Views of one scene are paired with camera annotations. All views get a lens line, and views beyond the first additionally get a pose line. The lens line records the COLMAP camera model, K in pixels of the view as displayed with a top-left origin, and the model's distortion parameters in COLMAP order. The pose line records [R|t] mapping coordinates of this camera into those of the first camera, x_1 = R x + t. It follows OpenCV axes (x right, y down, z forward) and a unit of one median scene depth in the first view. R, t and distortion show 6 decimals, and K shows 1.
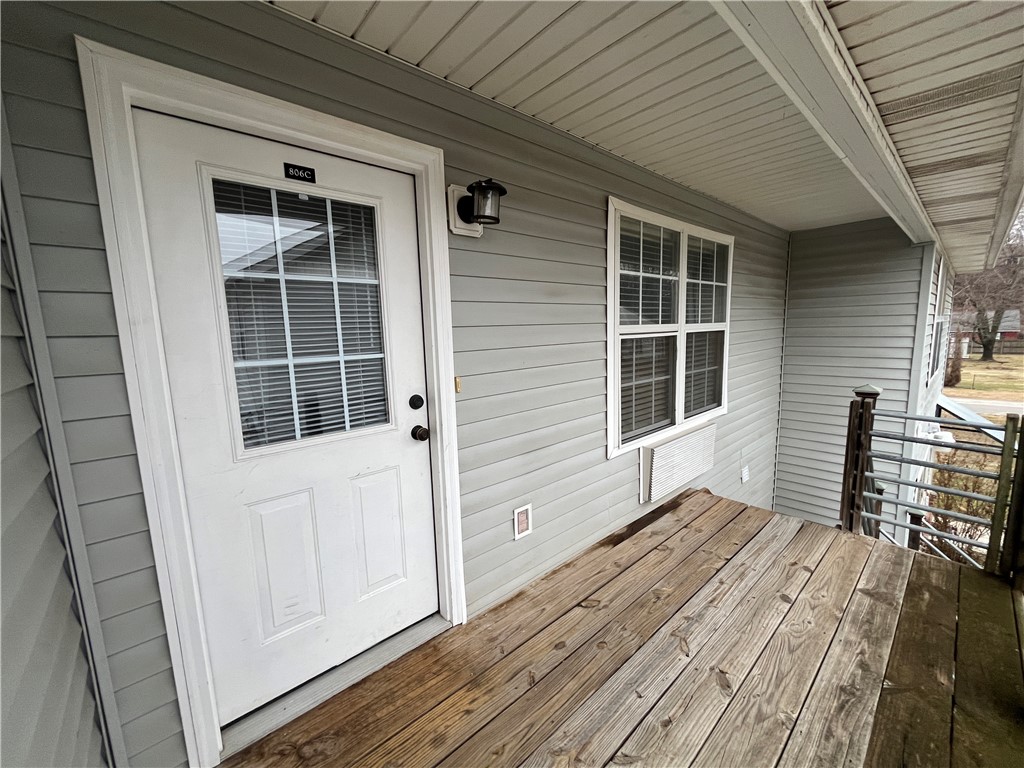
lens RADIAL K [[413.9, 0, 512.0], [0, 413.9, 384.0], [0, 0, 1]] dist [-0.000840, 0.000034]
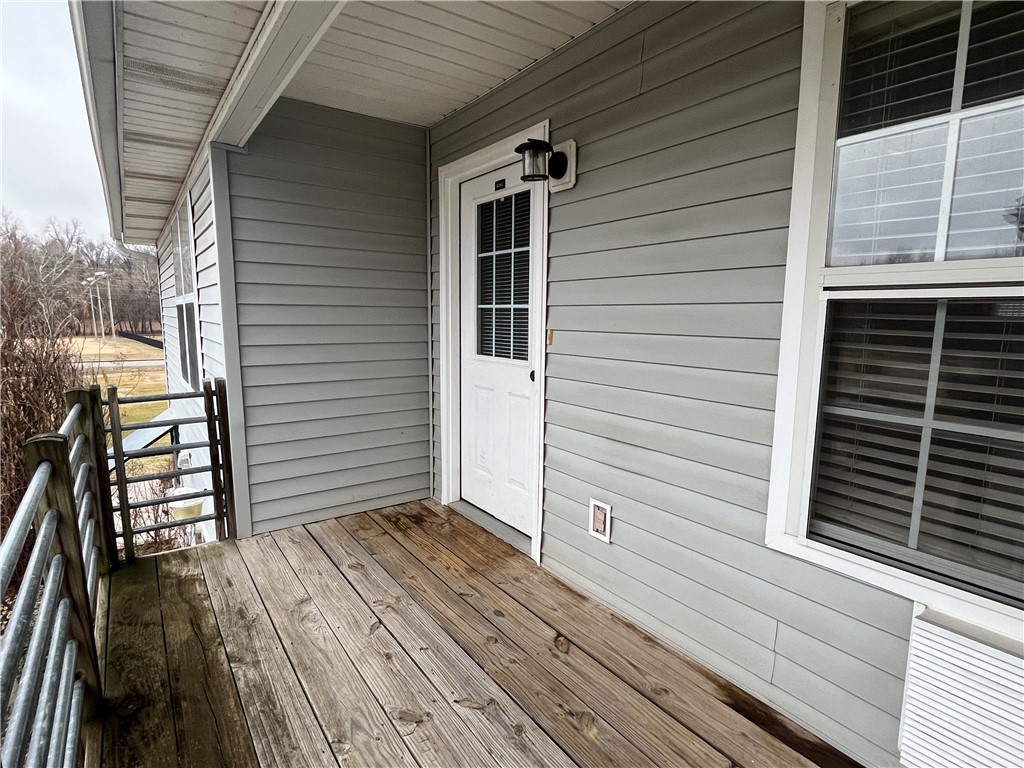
lens RADIAL K [[541.0, 0, 511.0], [0, 541.0, 388.0], [0, 0, 1]] dist [-0.003471, -0.001966]
pose [[-0.117939, 0.164213, -0.979349, 1.352104], [-0.136750, 0.974150, 0.179809, -0.116862], [0.983560, 0.155132, -0.092434, 1.142018]]
